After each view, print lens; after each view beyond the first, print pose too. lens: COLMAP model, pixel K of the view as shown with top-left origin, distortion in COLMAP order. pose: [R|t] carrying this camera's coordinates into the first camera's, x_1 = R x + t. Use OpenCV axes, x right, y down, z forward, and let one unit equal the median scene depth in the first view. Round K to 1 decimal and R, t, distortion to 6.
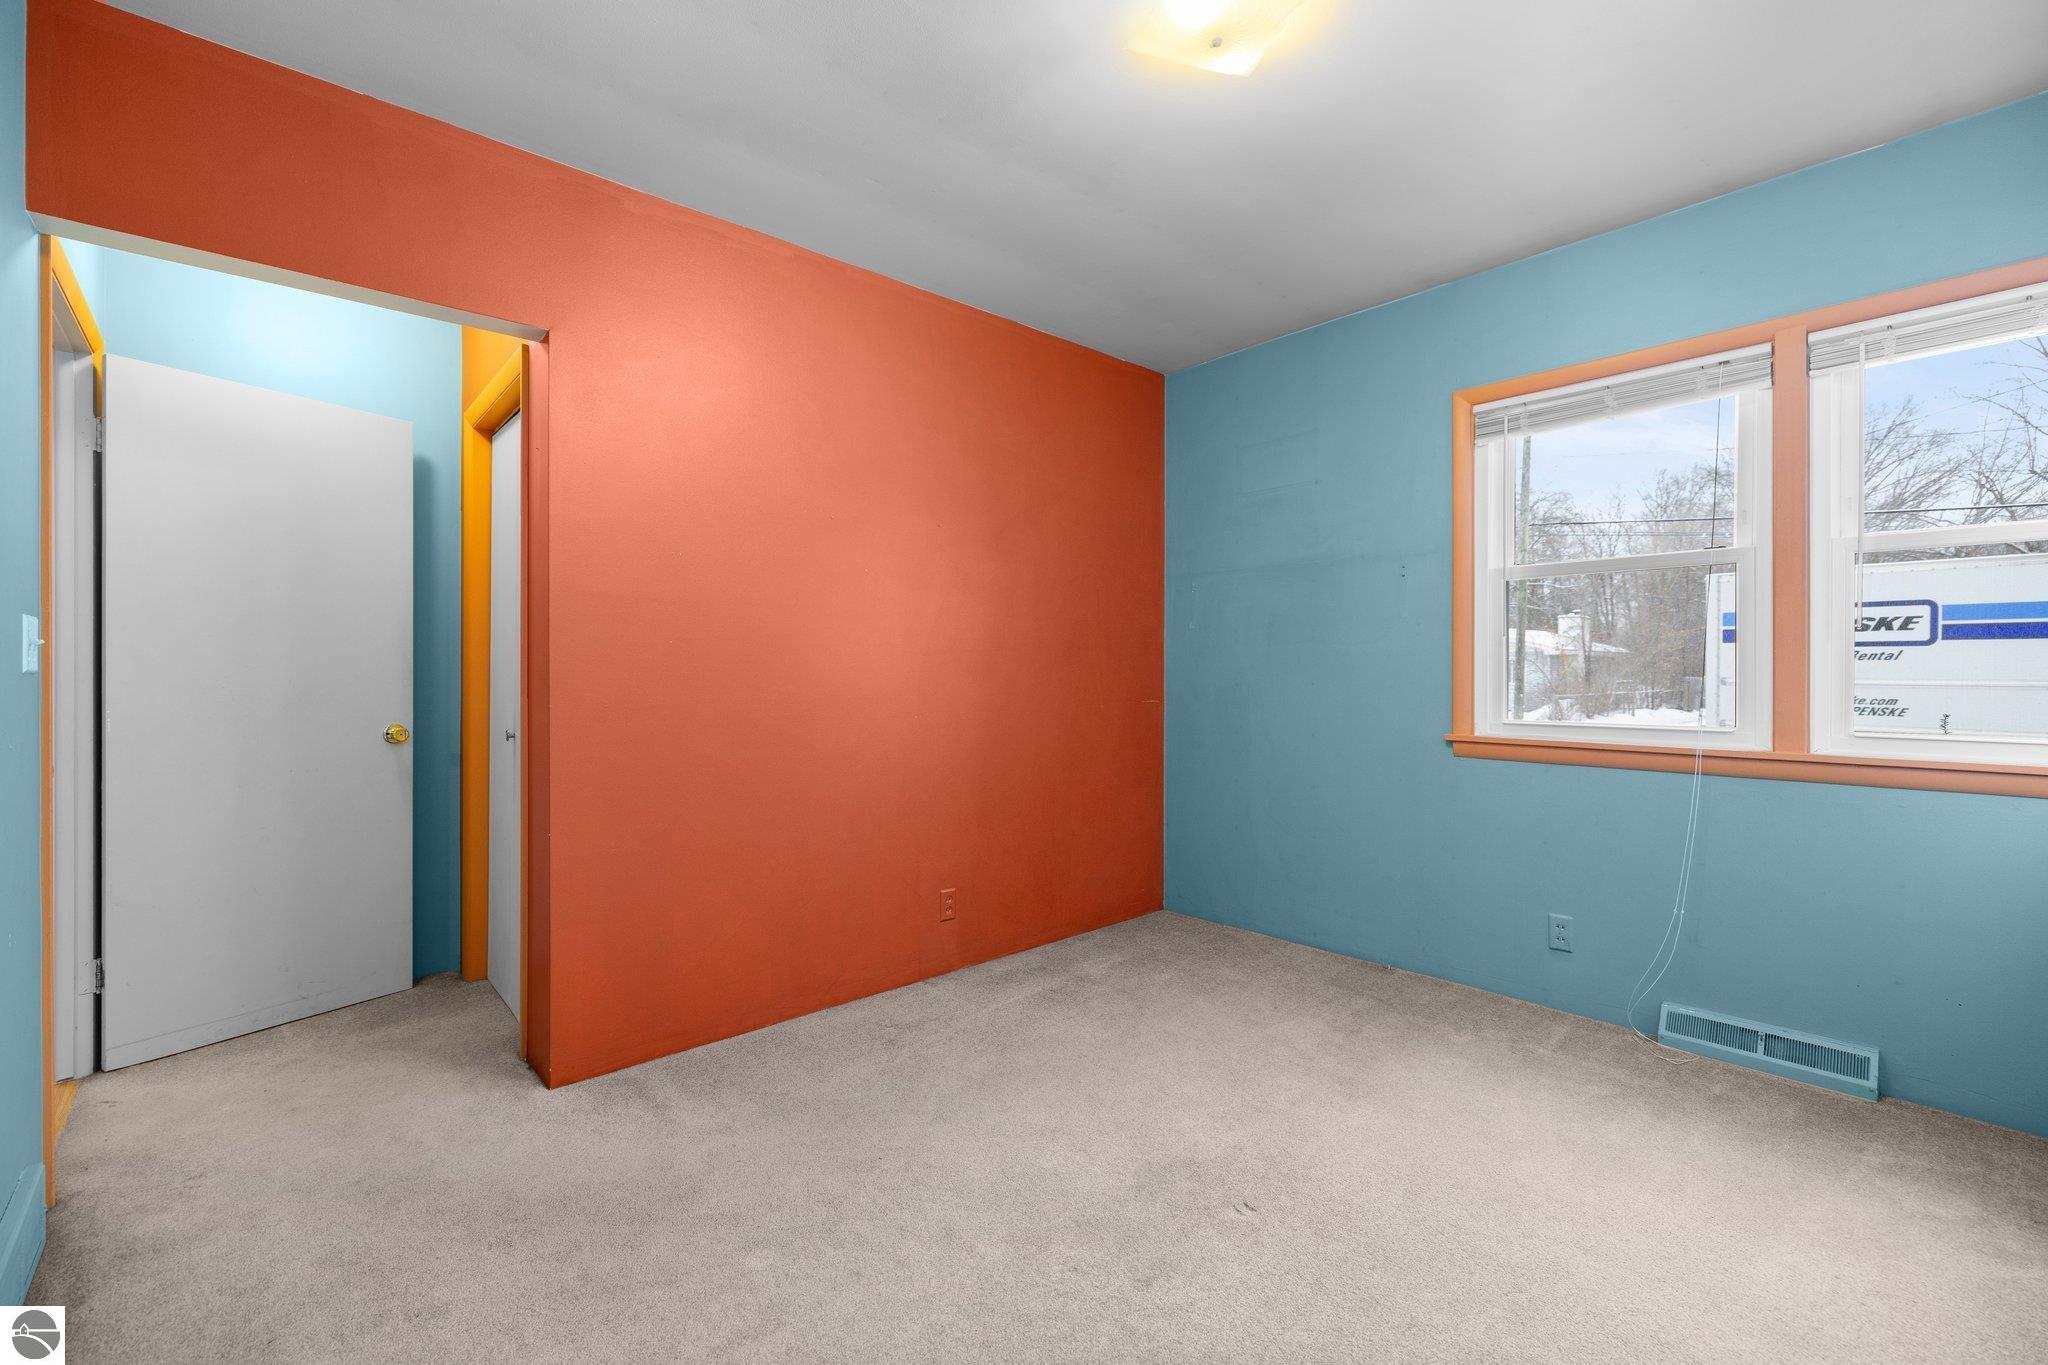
lens RADIAL K [[876.4, 0, 1024.4], [0, 876.4, 674.8], [0, 0, 1]] dist [0.000713, 0.000178]
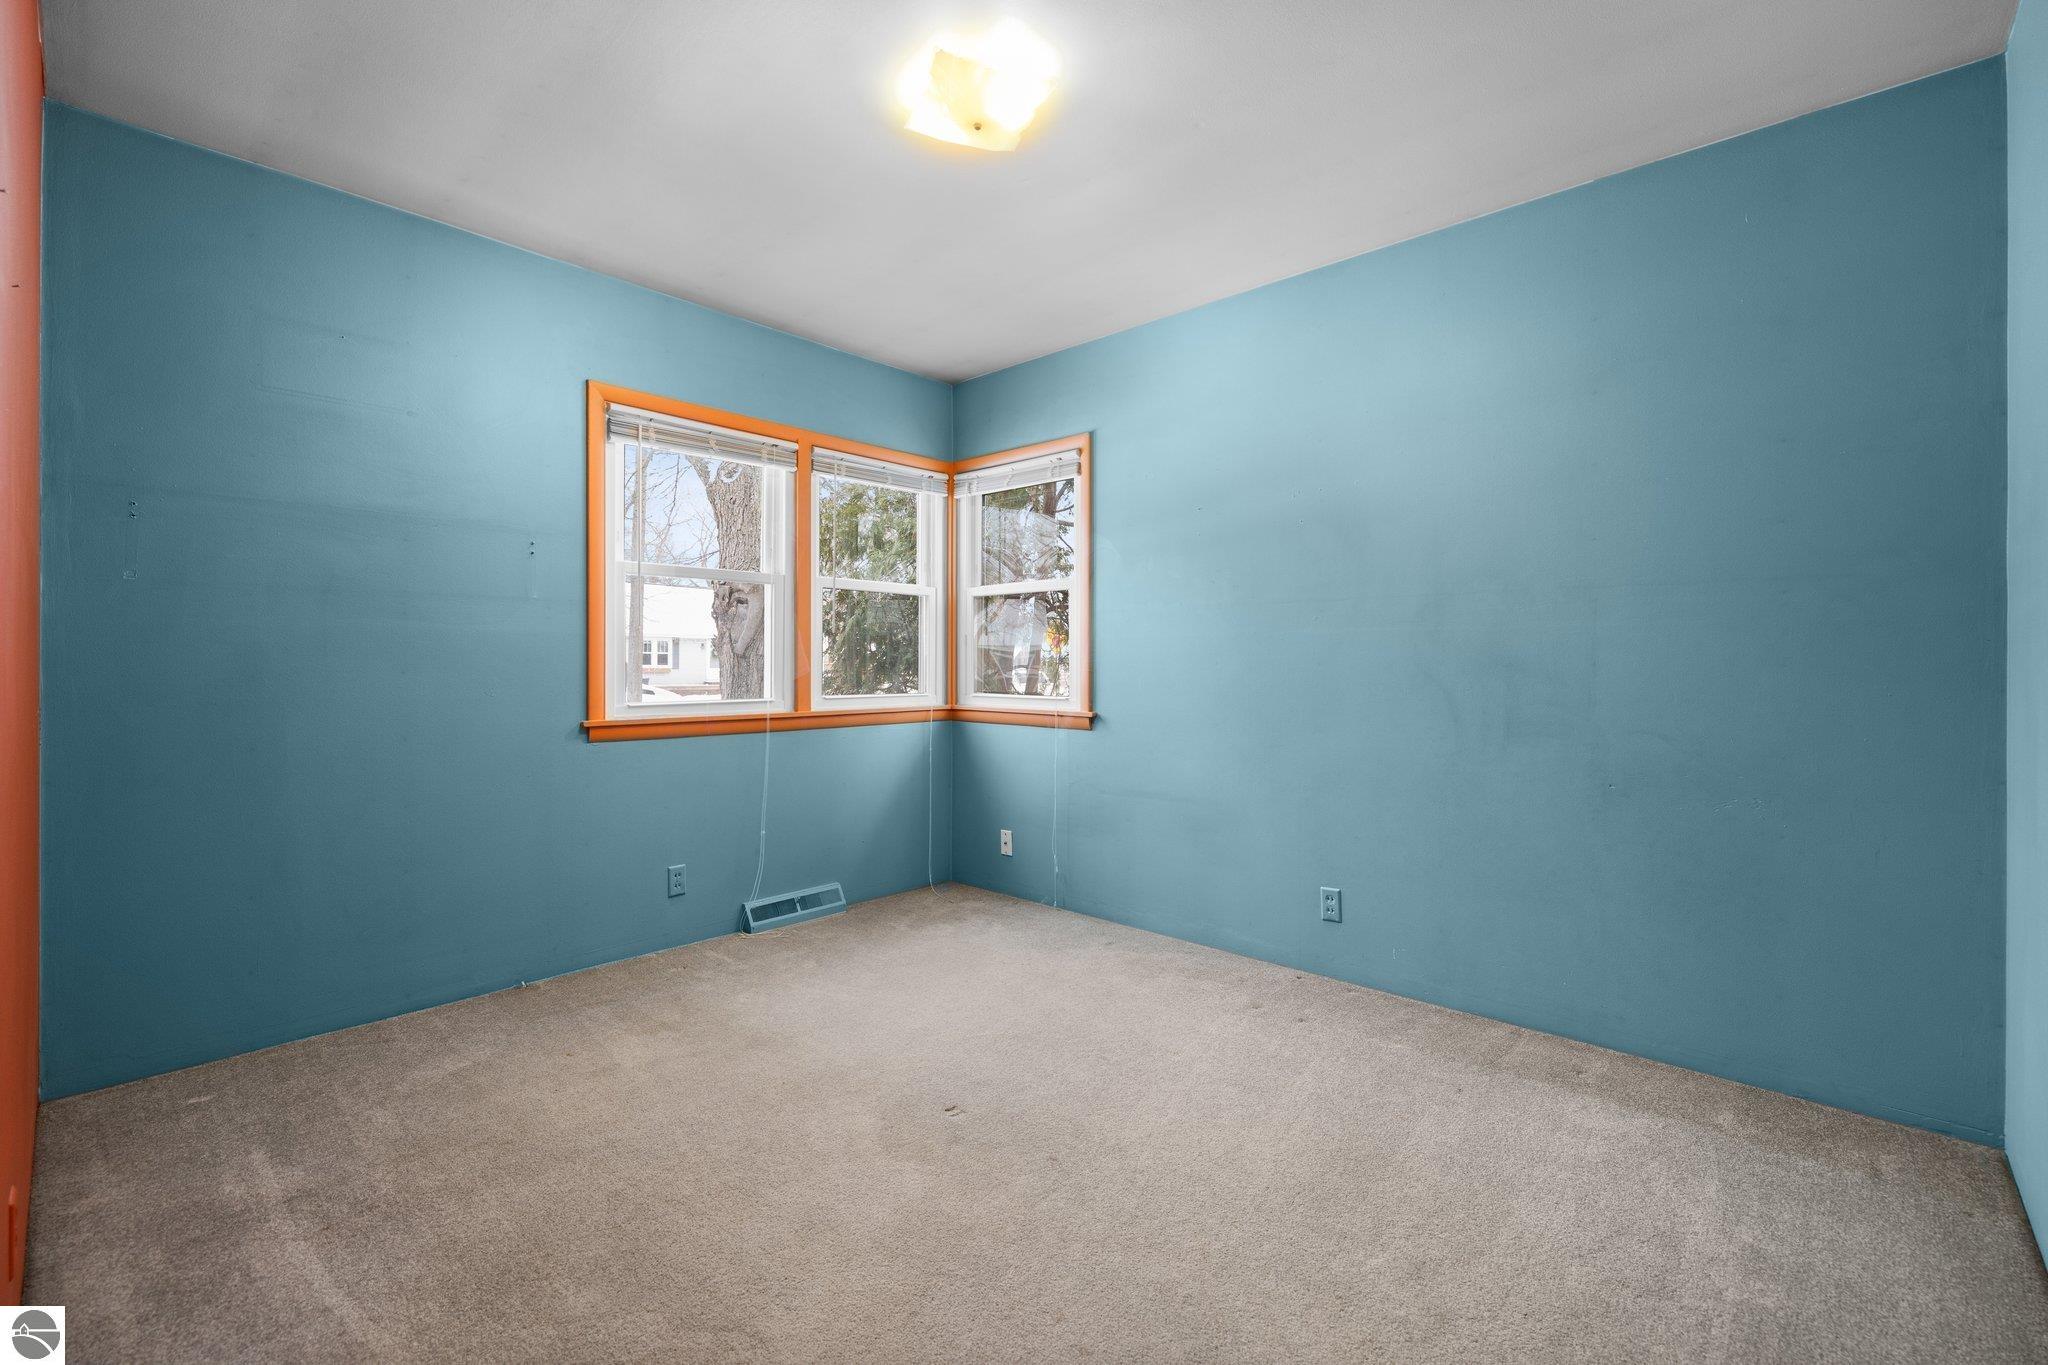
lens RADIAL K [[872.0, 0, 1015.1], [0, 872.0, 666.4], [0, 0, 1]] dist [-0.000117, 0.000011]
pose [[-0.092120, -0.006602, 0.995726, -0.631136], [-0.000047, 0.999978, 0.006626, -0.001385], [-0.995748, 0.000563, -0.092119, 0.694928]]
